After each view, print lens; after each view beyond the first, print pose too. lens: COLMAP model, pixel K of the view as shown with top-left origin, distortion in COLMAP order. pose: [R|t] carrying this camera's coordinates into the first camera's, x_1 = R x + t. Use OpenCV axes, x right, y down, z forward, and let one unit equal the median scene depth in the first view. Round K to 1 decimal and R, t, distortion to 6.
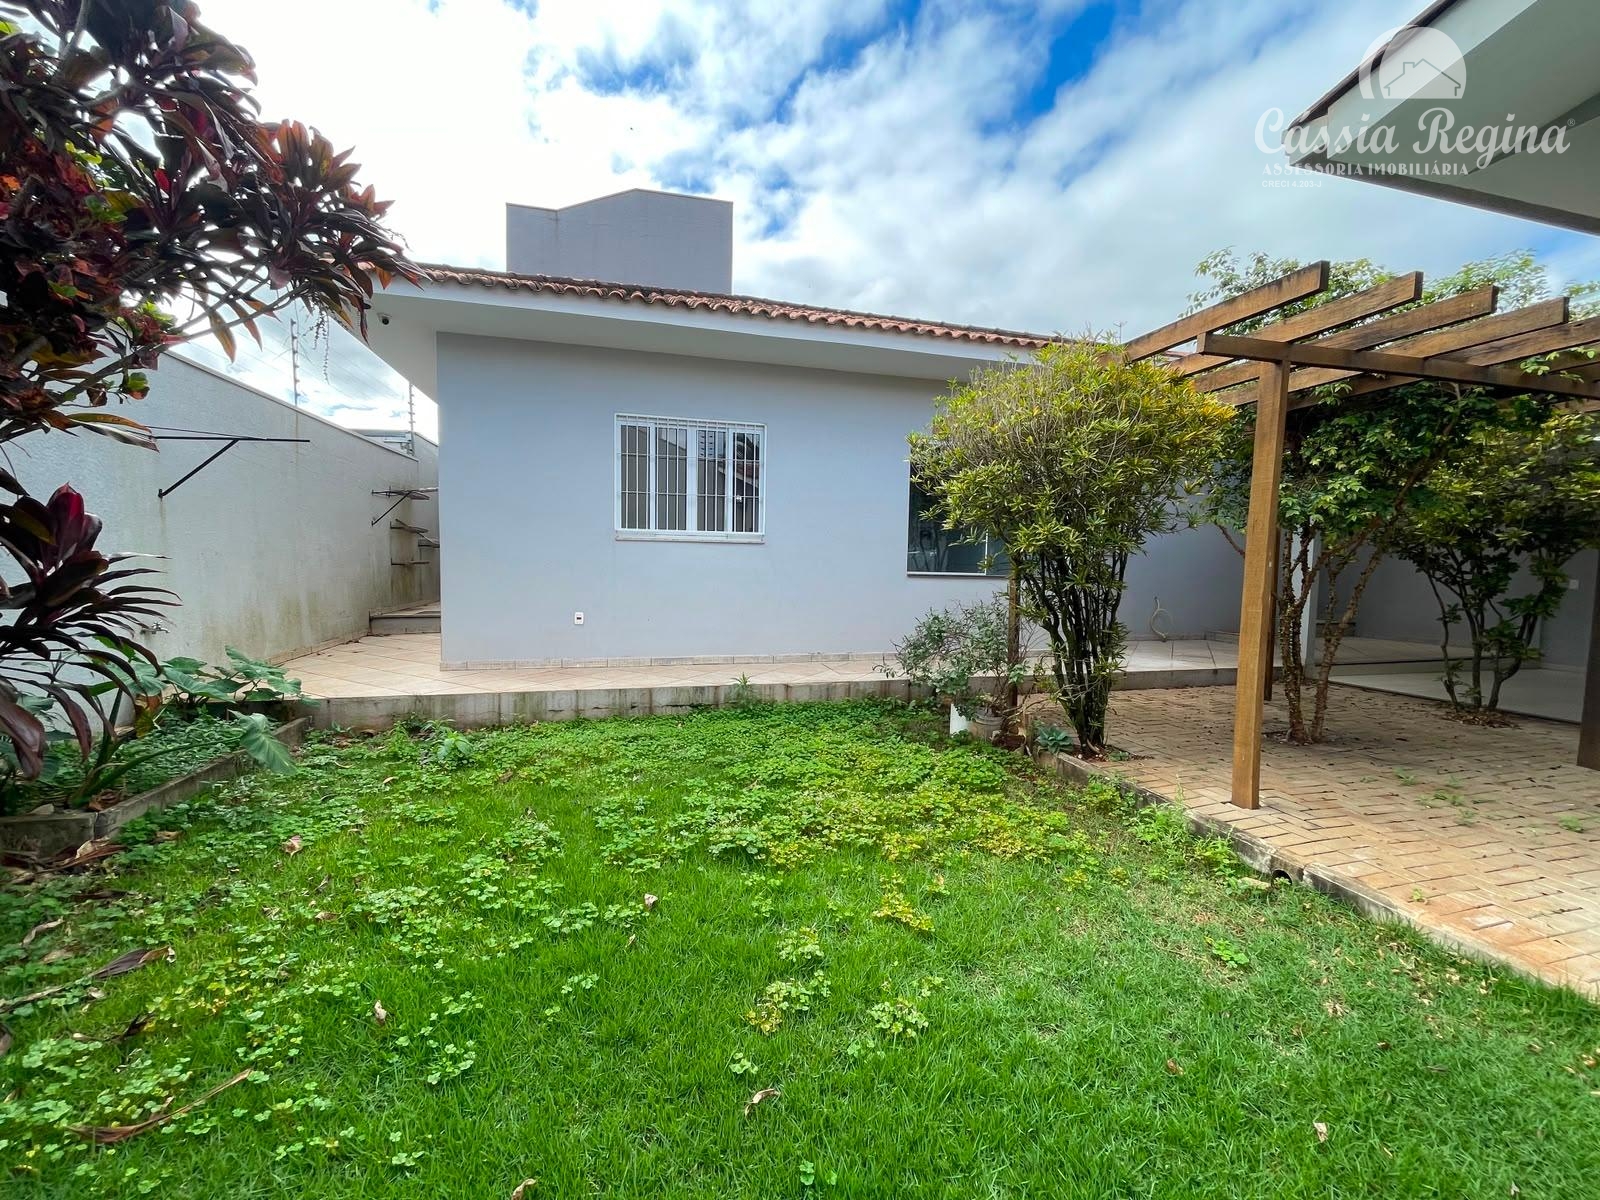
lens RADIAL K [[658.7, 0, 802.3], [0, 658.7, 610.7], [0, 0, 1]] dist [0.014957, -0.005390]
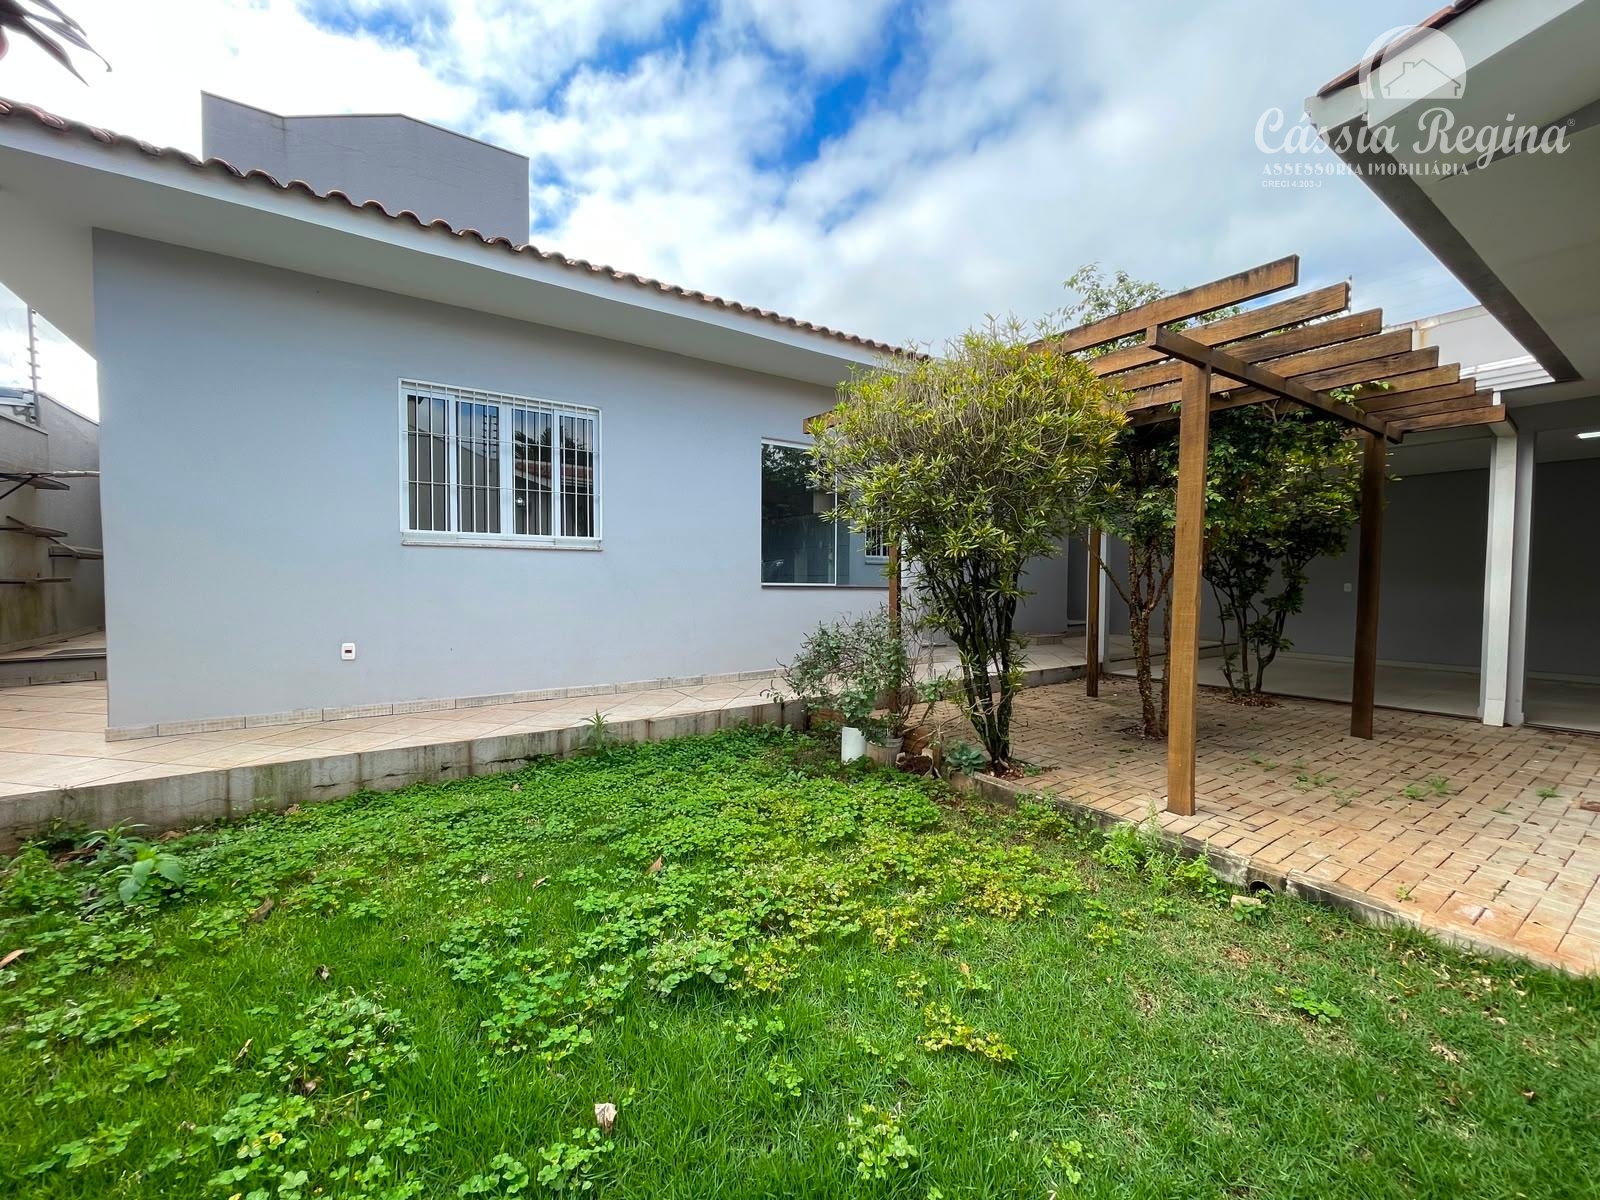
lens RADIAL K [[657.4, 0, 800.0], [0, 657.4, 600.0], [0, 0, 1]] dist [0.001405, 0.000606]
pose [[0.944460, -0.021438, 0.327926, -0.135182], [0.033779, 0.998917, -0.031982, -0.005756], [-0.326885, 0.041283, 0.944162, 0.190172]]
